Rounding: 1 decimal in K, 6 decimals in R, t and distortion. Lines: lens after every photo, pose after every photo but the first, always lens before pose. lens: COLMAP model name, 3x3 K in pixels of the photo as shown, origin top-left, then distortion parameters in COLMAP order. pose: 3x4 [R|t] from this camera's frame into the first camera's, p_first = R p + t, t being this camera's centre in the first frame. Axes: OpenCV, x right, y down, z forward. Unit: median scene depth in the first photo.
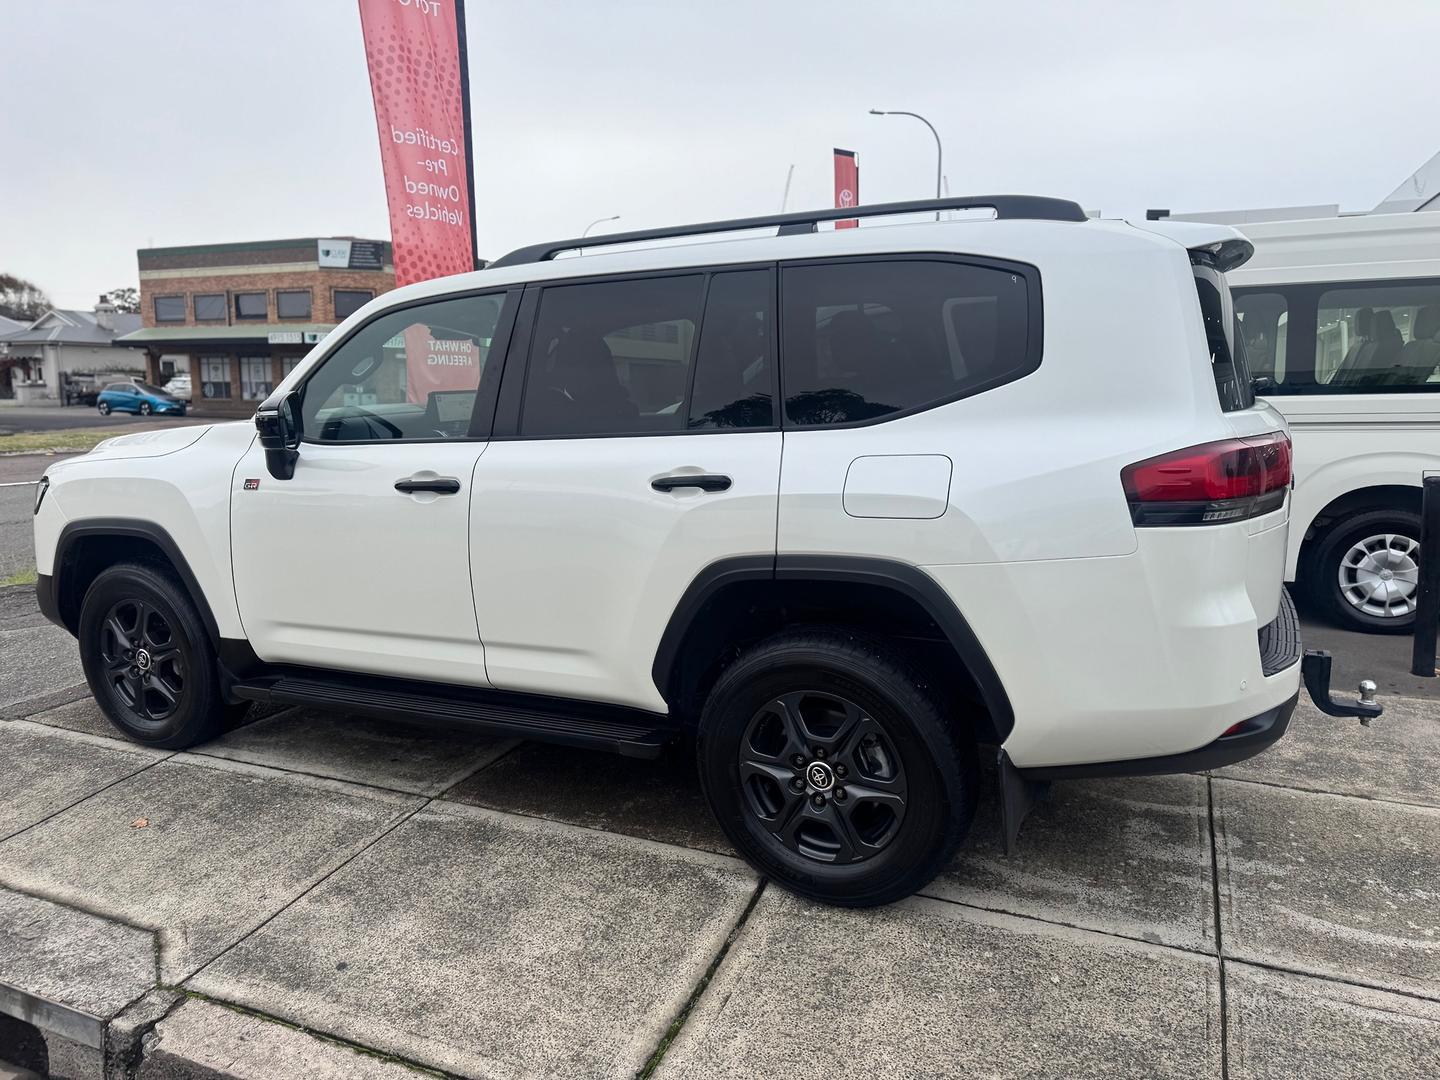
lens RADIAL K [[1036.0, 0, 711.6], [0, 1036.0, 539.7], [0, 0, 1]] dist [0.036741, -0.046216]
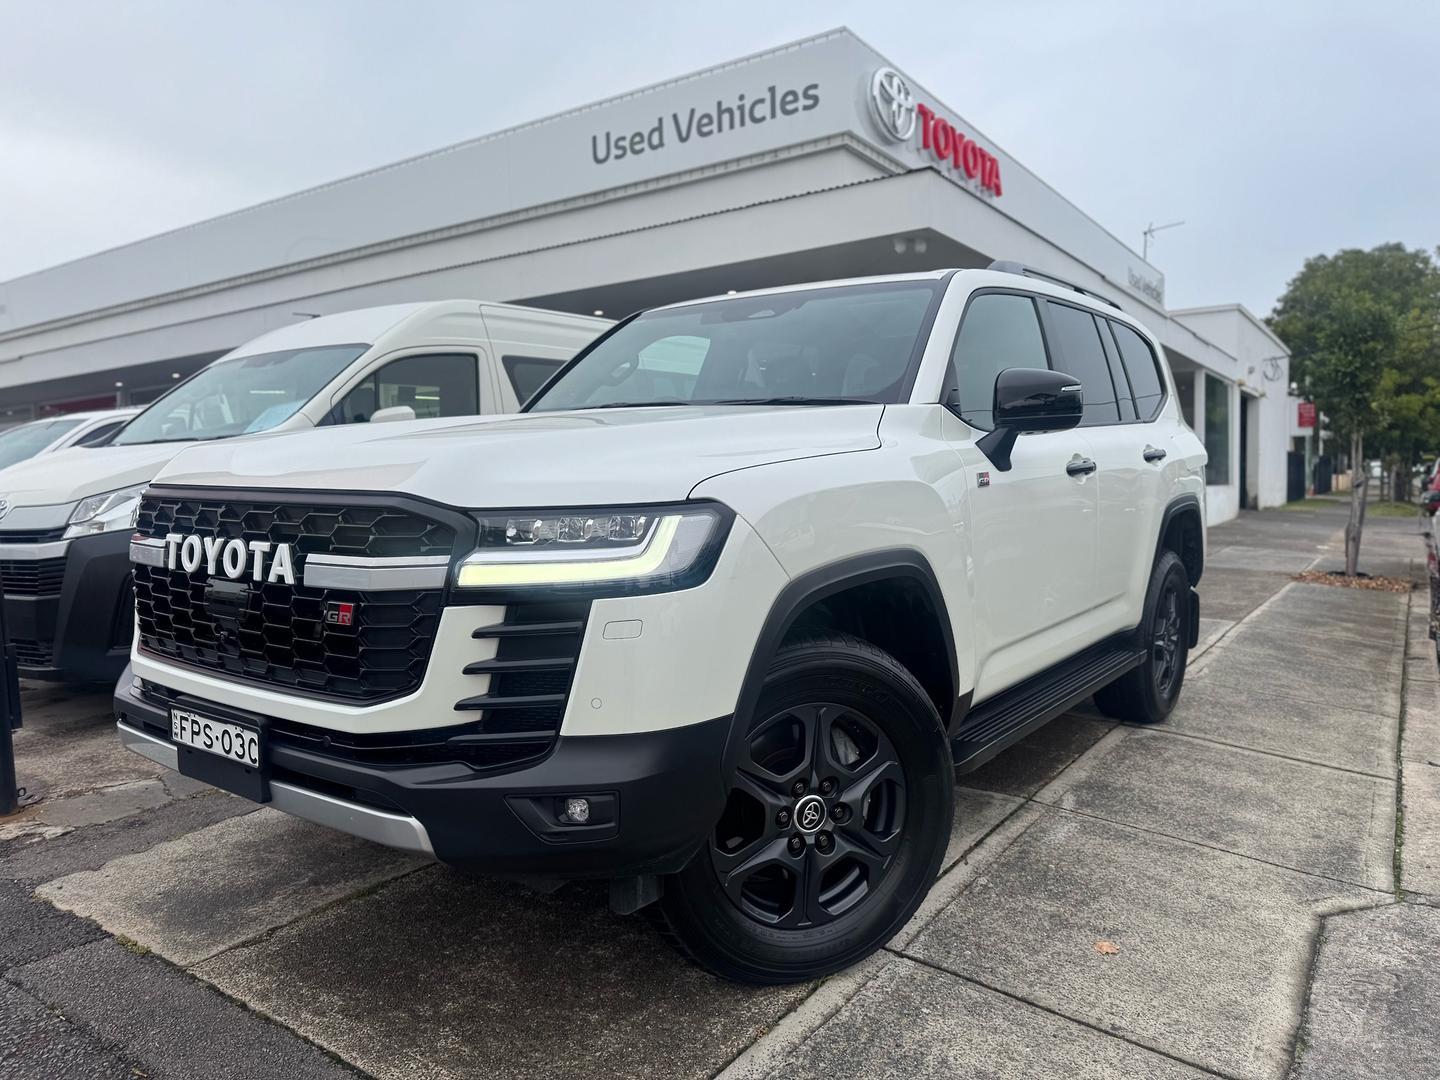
lens RADIAL K [[1036.0, 0, 737.9], [0, 1036.0, 528.6], [0, 0, 1]] dist [0.036741, -0.046216]
pose [[0.158246, -0.046053, 0.986325, -1.493184], [0.167696, 0.985653, 0.019116, -0.075108], [-0.973055, 0.162378, 0.163699, 1.270123]]
